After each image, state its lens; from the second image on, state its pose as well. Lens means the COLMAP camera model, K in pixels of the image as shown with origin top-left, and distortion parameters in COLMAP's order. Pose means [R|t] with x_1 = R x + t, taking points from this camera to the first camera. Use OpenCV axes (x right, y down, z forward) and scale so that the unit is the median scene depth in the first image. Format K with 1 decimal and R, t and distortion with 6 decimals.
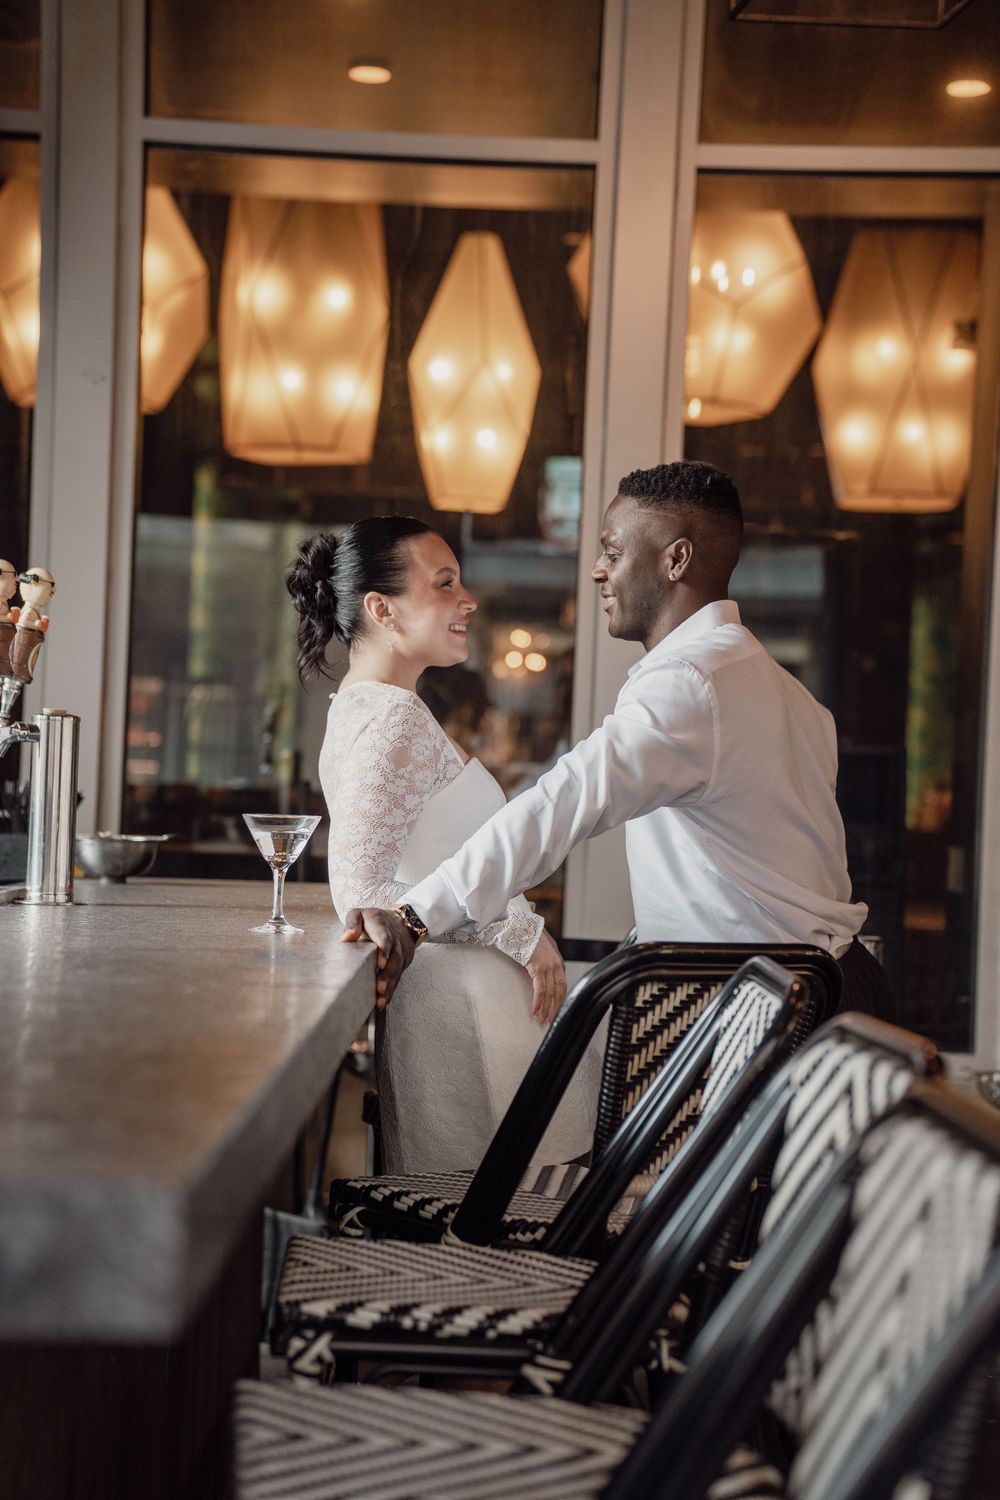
lens RADIAL K [[2722.5, 0, 500.0], [0, 2722.5, 750.0], [0, 0, 1]] dist [0.360568, 0.231229]
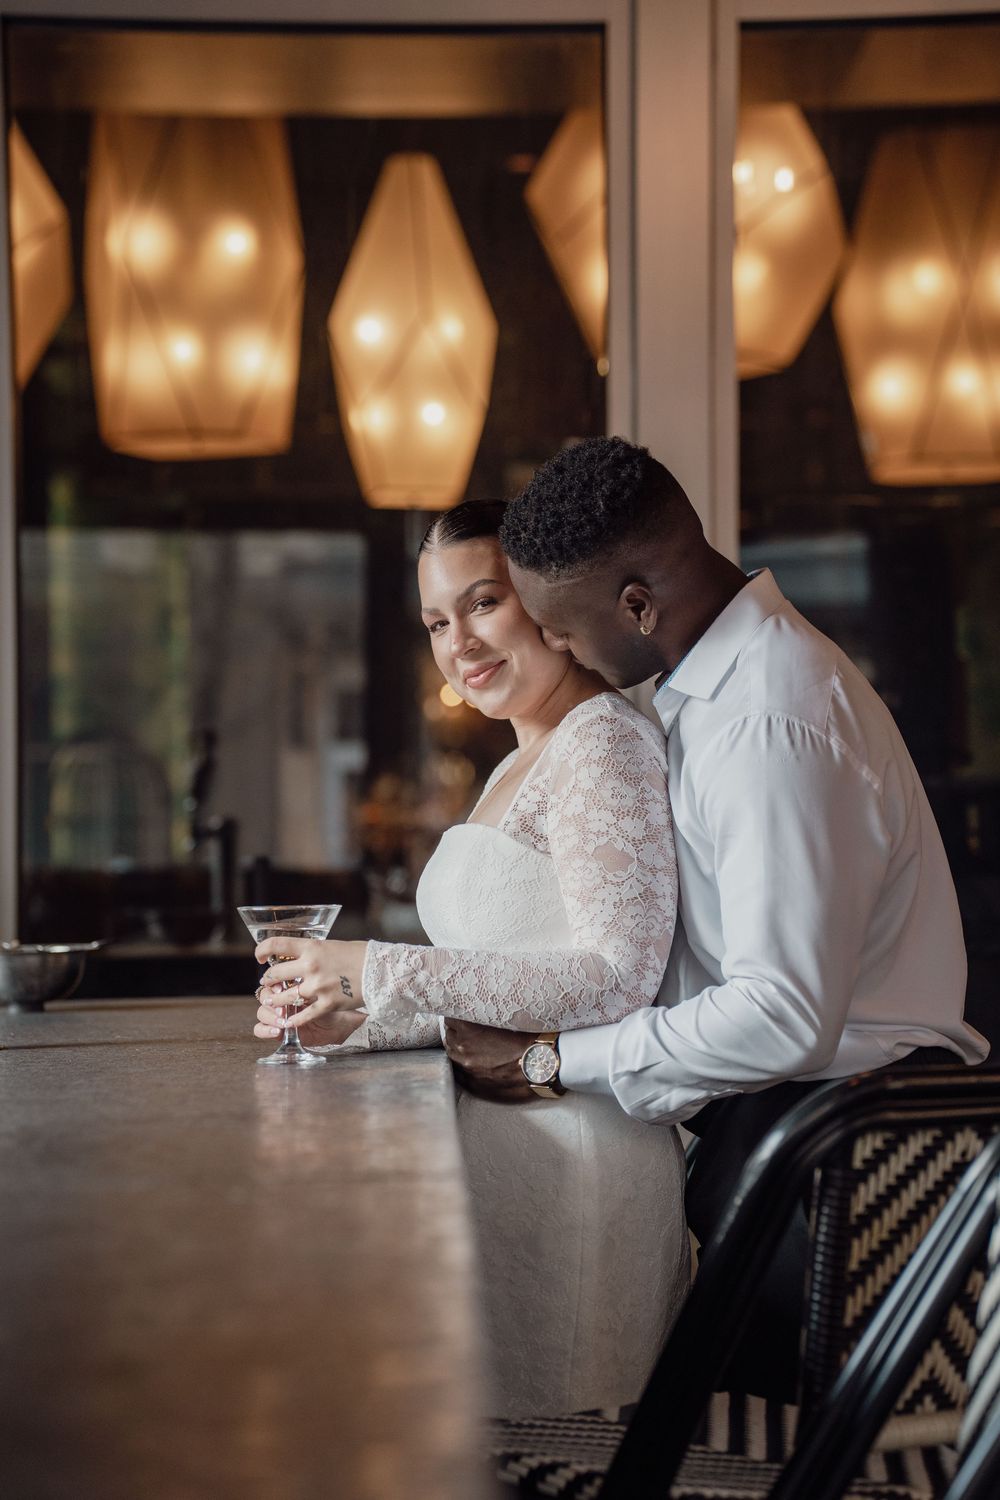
lens RADIAL K [[3283.0, 0, 500.0], [0, 3283.0, 750.0], [0, 0, 1]] dist [0.551755, -0.254287]
pose [[0.998508, -0.048784, 0.024538, -0.033372], [0.049188, 0.998659, -0.016148, -0.000580], [-0.023717, 0.017331, 0.999568, 0.108780]]
